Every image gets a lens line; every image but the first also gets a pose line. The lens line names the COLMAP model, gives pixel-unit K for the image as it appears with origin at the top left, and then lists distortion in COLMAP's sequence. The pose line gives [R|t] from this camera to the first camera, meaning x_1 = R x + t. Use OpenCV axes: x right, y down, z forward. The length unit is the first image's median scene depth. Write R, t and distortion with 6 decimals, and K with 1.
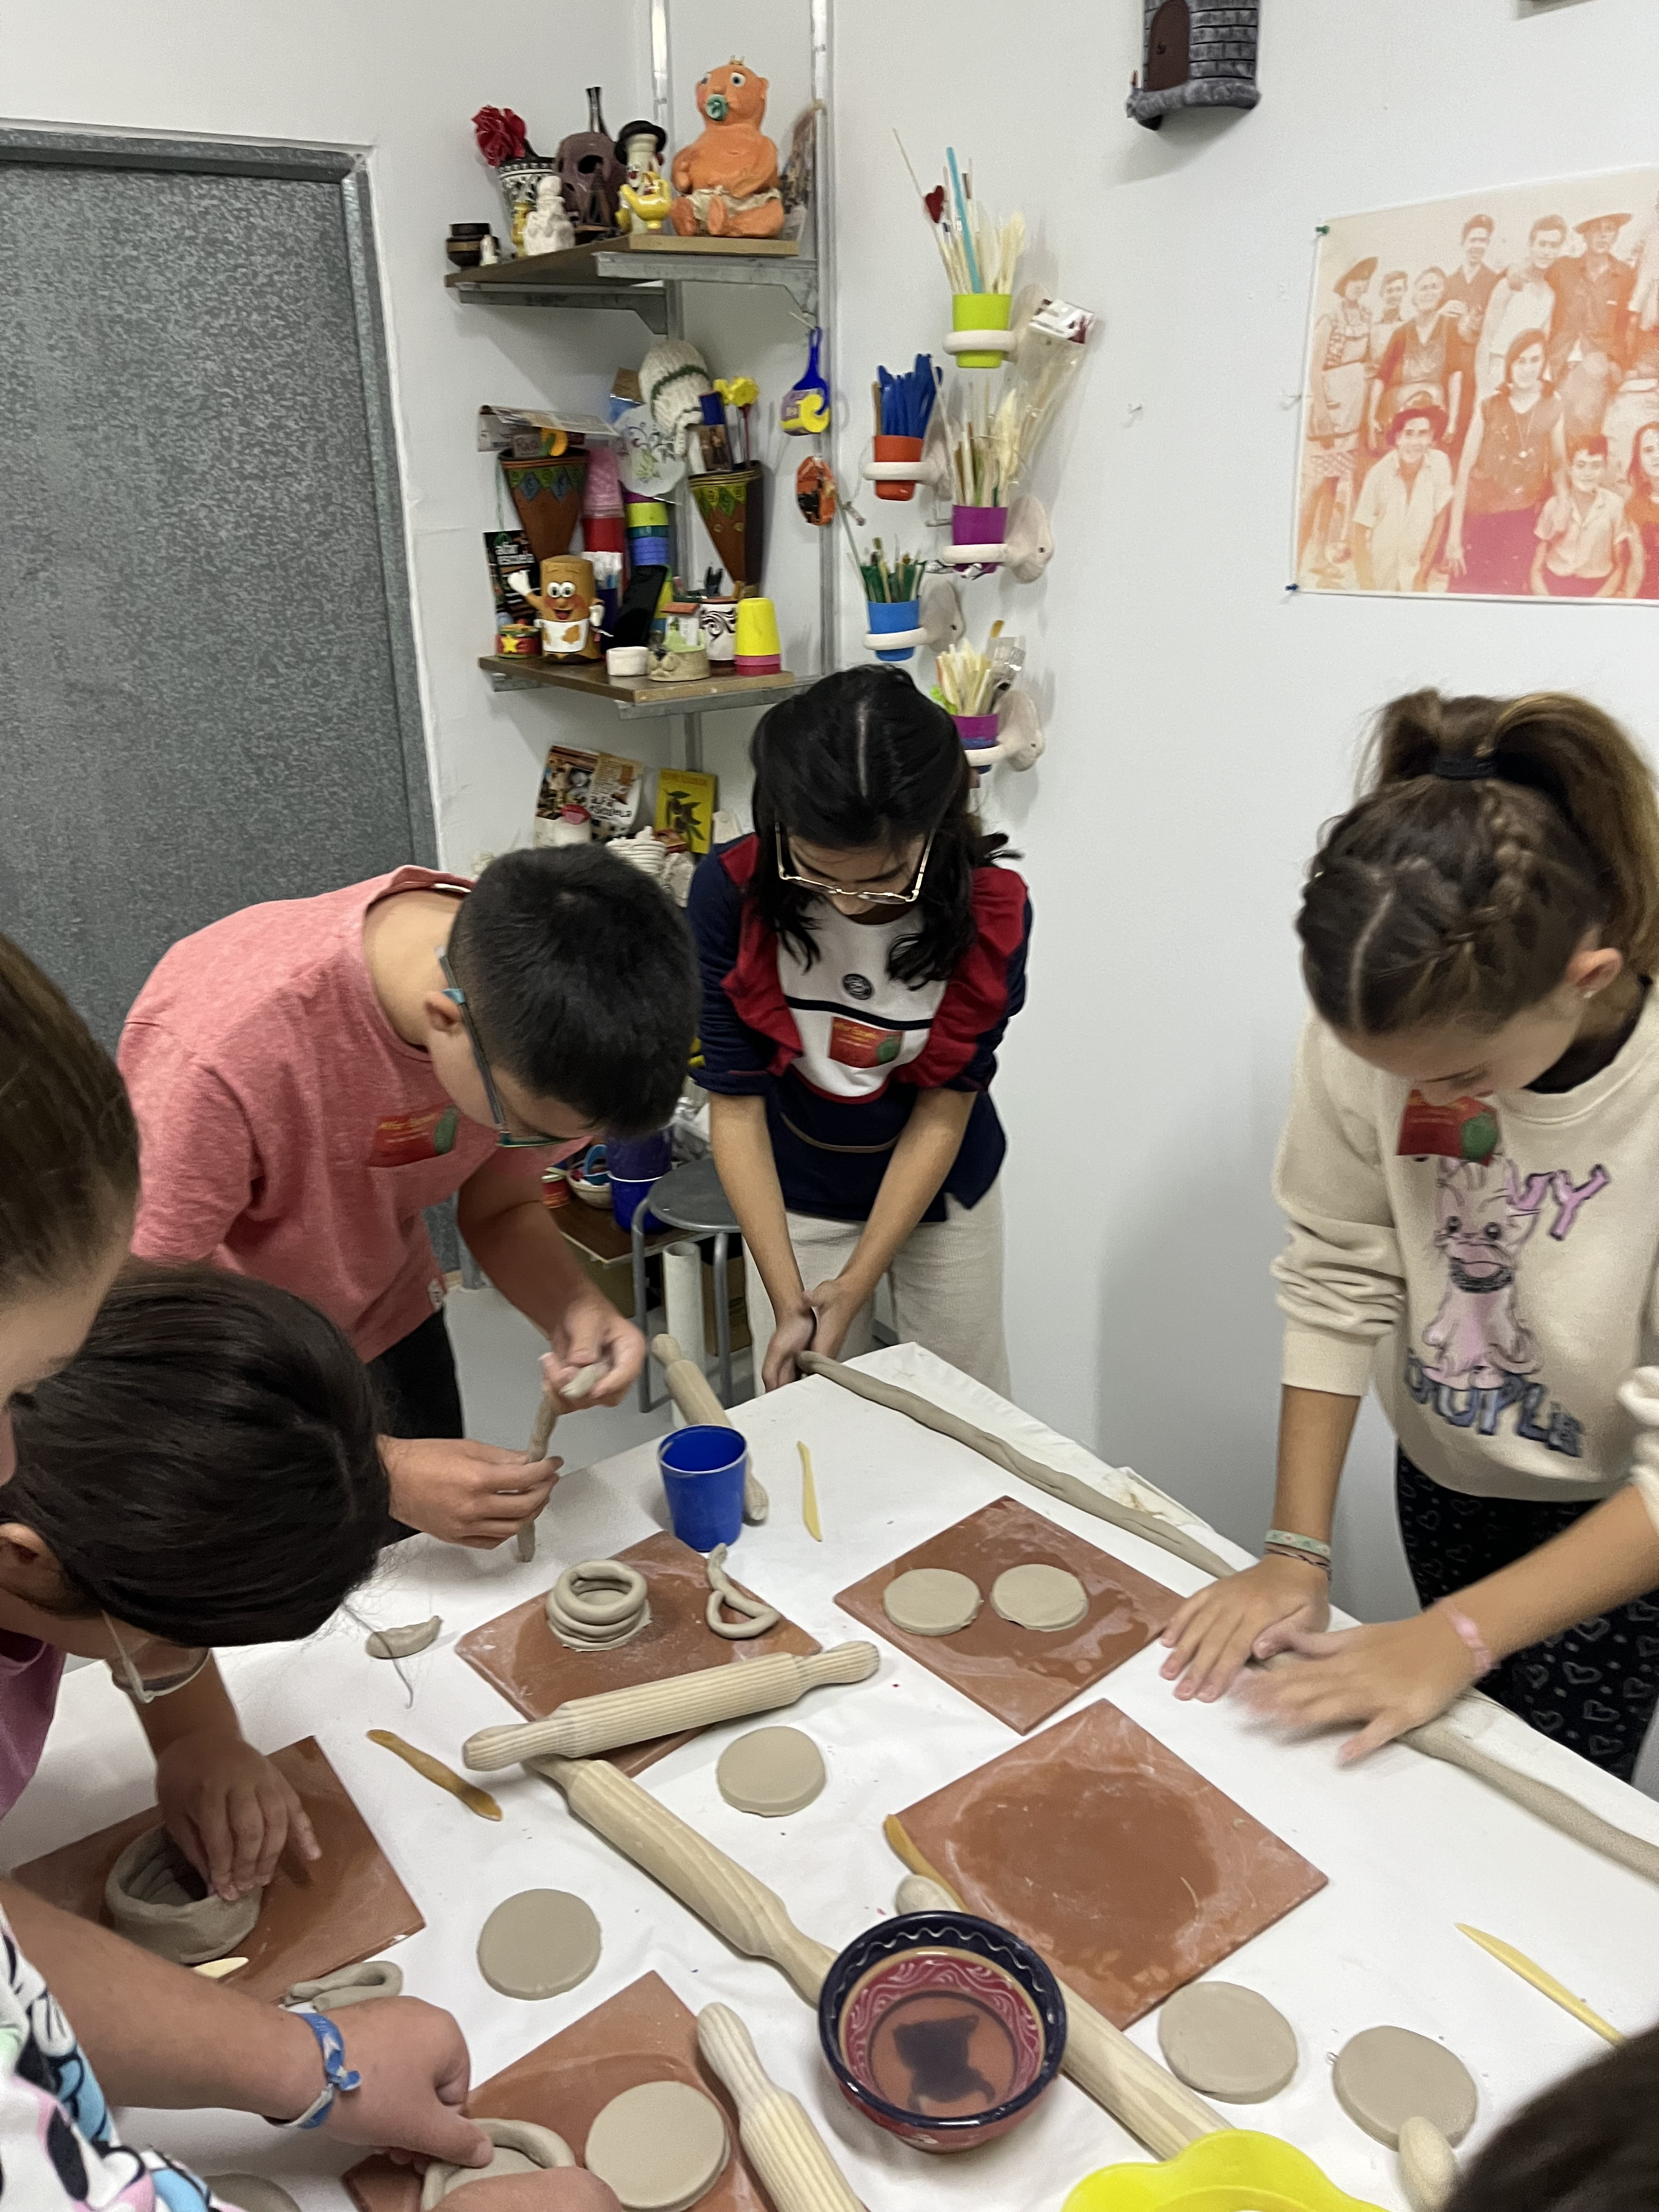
lens RADIAL K [[1686.3, 0, 829.5], [0, 1686.3, 1106.0], [0, 0, 1]] dist [0.042127, -0.011390]
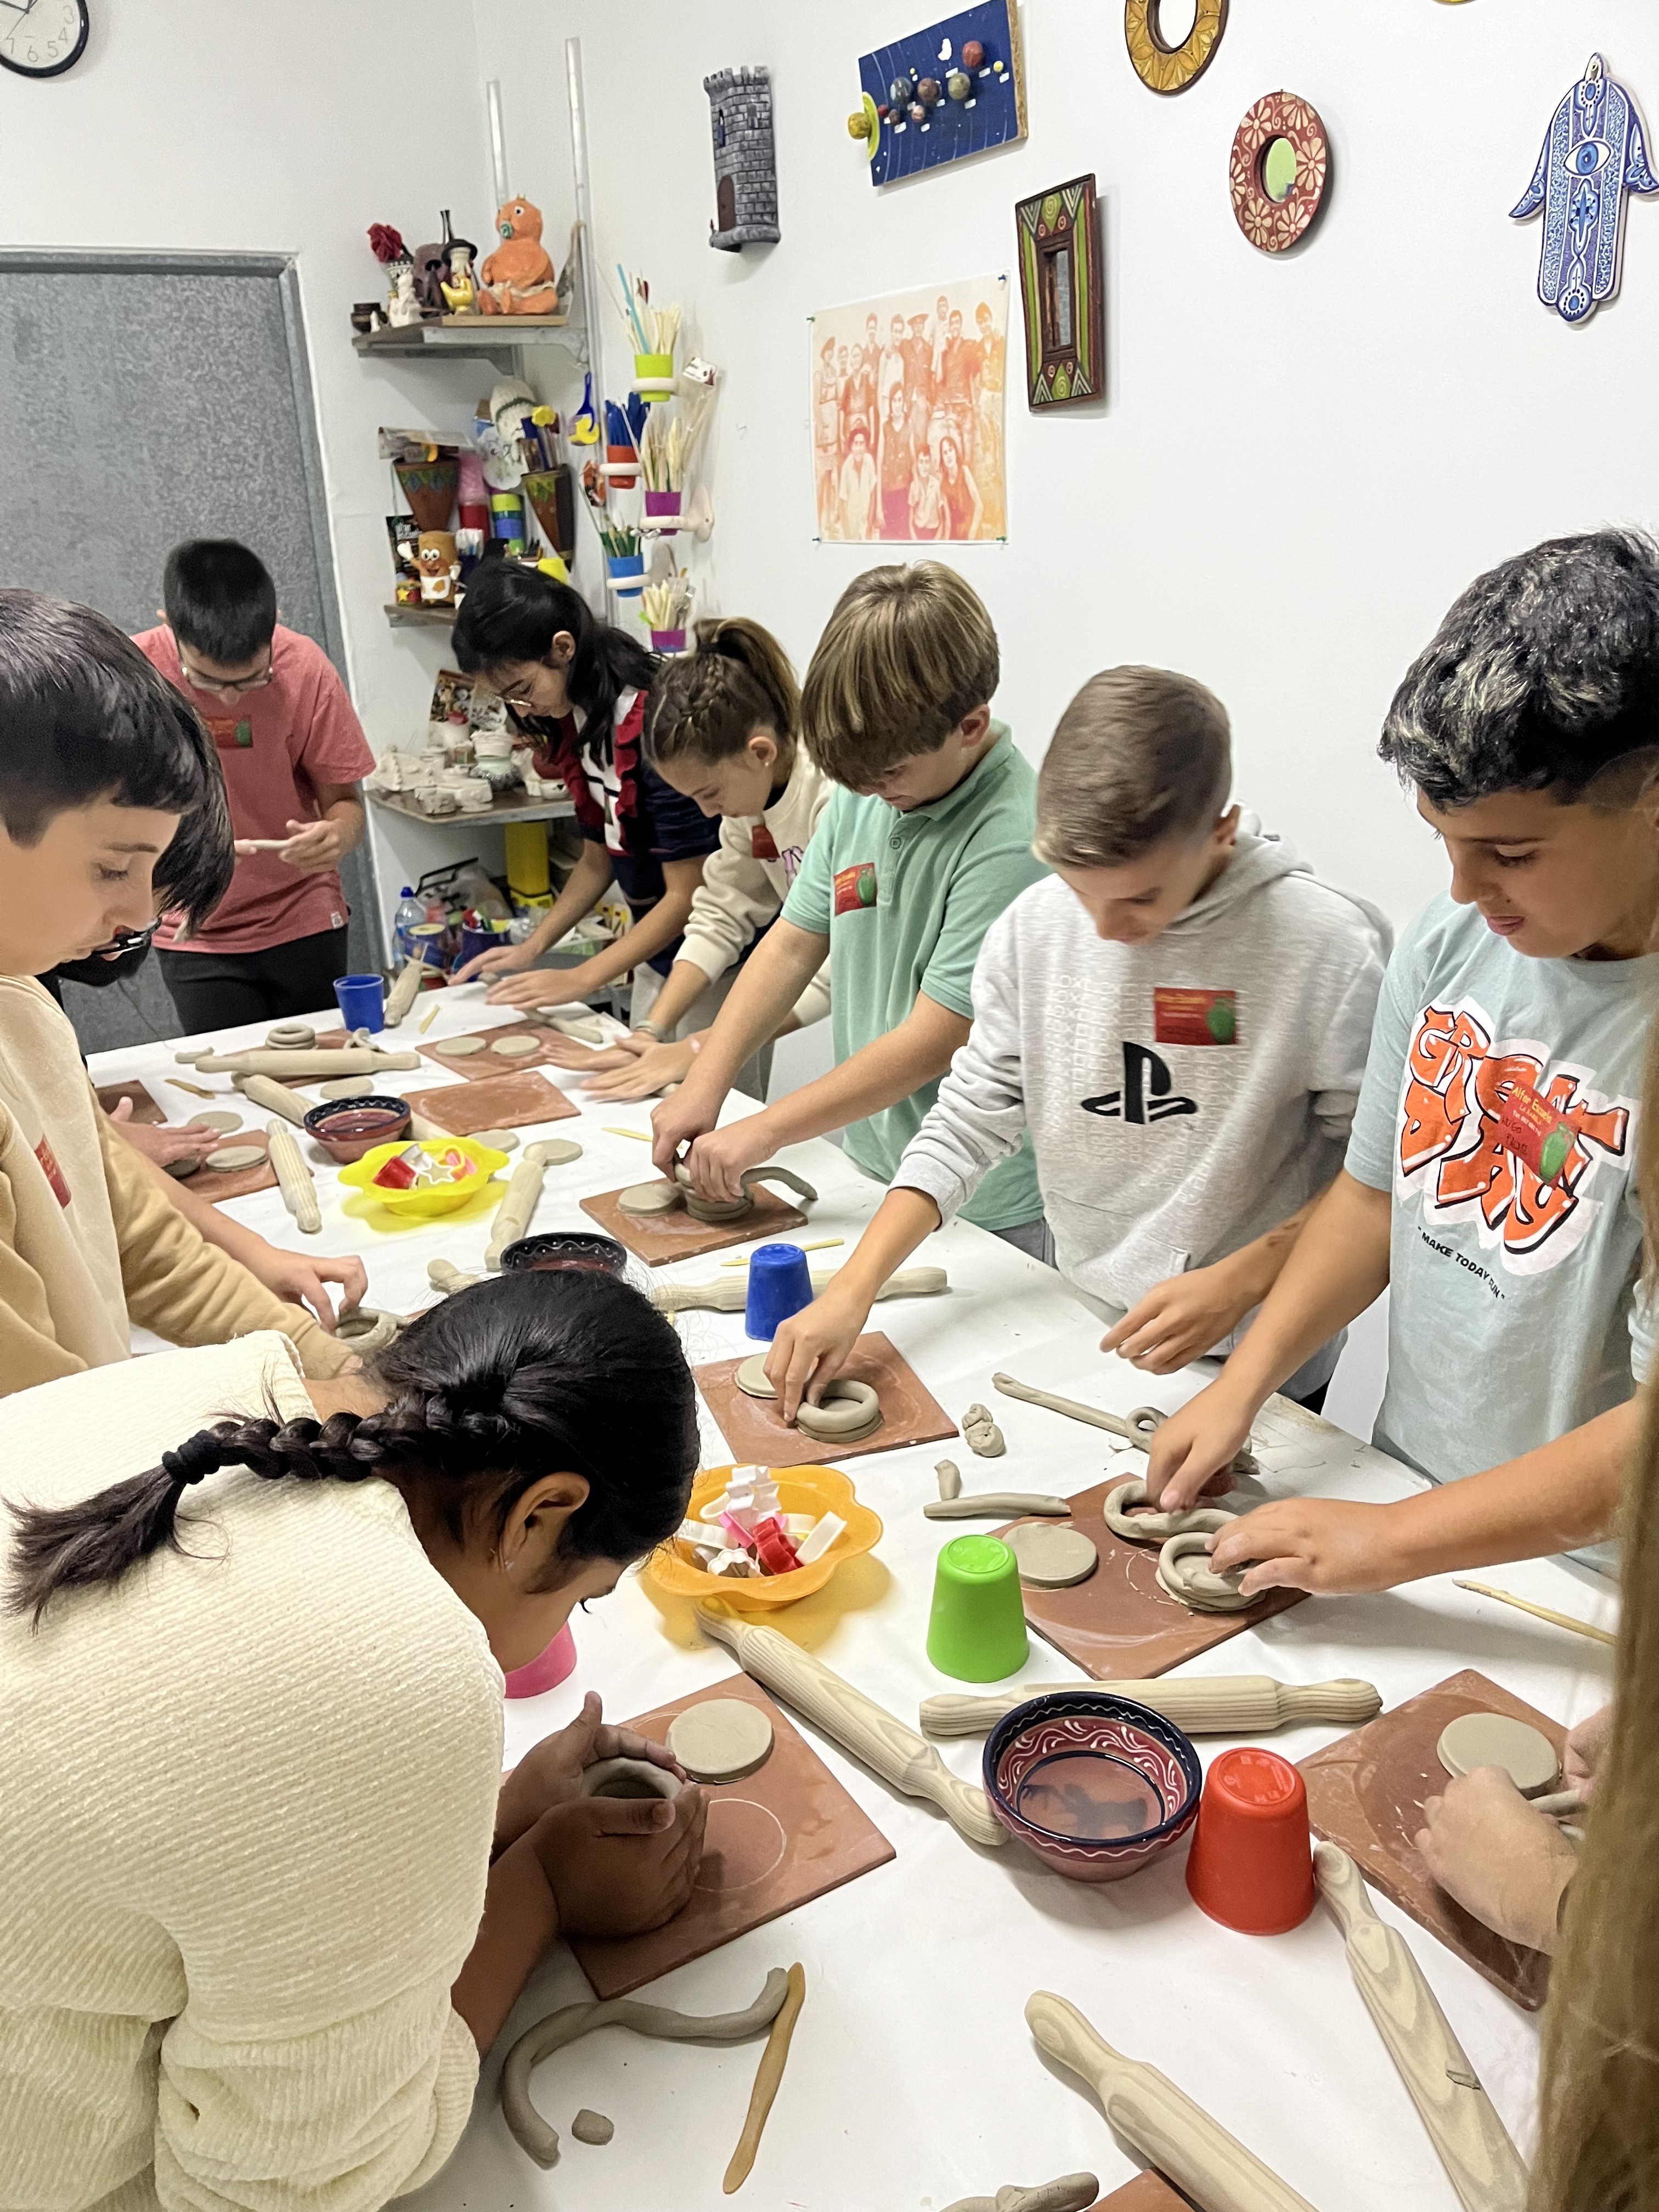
lens RADIAL K [[1735.4, 0, 821.1], [0, 1735.4, 1113.0], [0, 0, 1]] dist [0.066673, -0.002418]
pose [[0.996622, 0.013665, -0.080977, 0.314229], [-0.014344, 0.999867, -0.007800, 0.186110], [0.080860, 0.008935, 0.996685, -0.478458]]
